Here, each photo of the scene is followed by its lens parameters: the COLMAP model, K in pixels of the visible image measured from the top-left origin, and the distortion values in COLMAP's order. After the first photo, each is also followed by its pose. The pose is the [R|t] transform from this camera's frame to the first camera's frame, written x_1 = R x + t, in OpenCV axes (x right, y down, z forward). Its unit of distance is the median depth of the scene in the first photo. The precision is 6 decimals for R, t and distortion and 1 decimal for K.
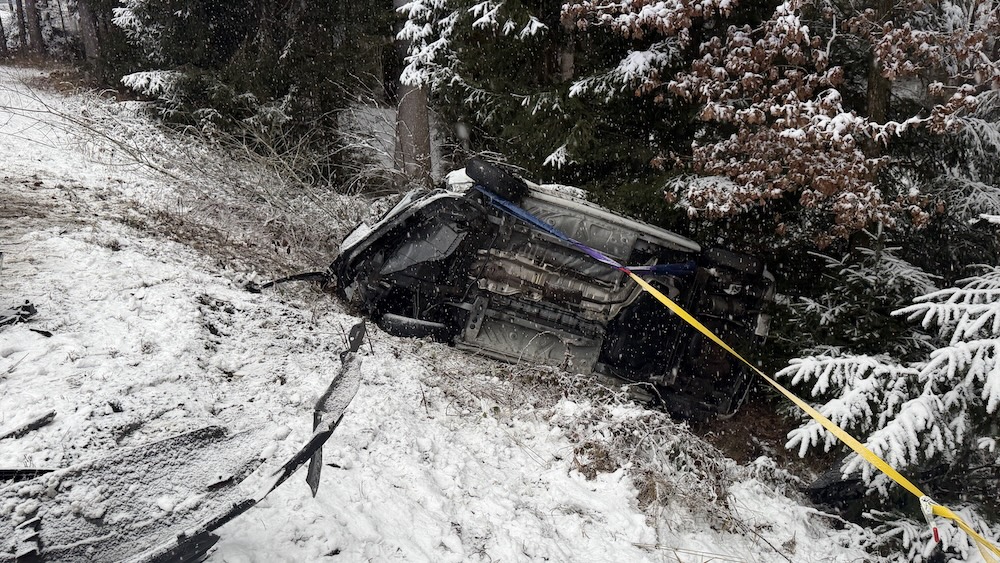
lens RADIAL K [[805.0, 0, 500.0], [0, 805.0, 281.5], [0, 0, 1]] dist [0.161786, -0.267476]
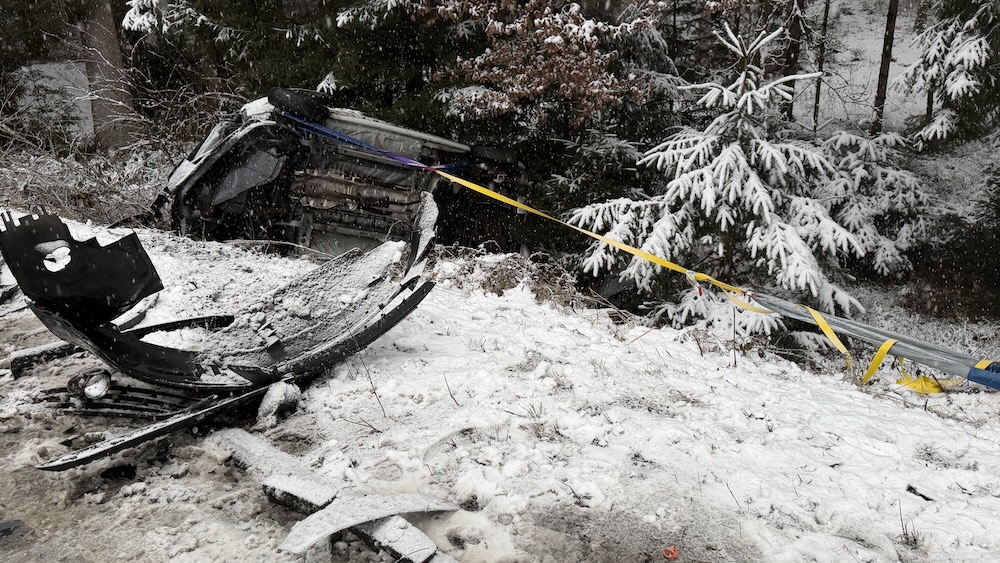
lens RADIAL K [[805.0, 0, 500.0], [0, 805.0, 281.5], [0, 0, 1]] dist [0.161786, -0.267476]
pose [[0.910692, -0.191972, 0.365769, -0.276451], [0.164789, 0.980781, 0.104468, 0.051091], [-0.378795, -0.034864, 0.924824, -0.200507]]
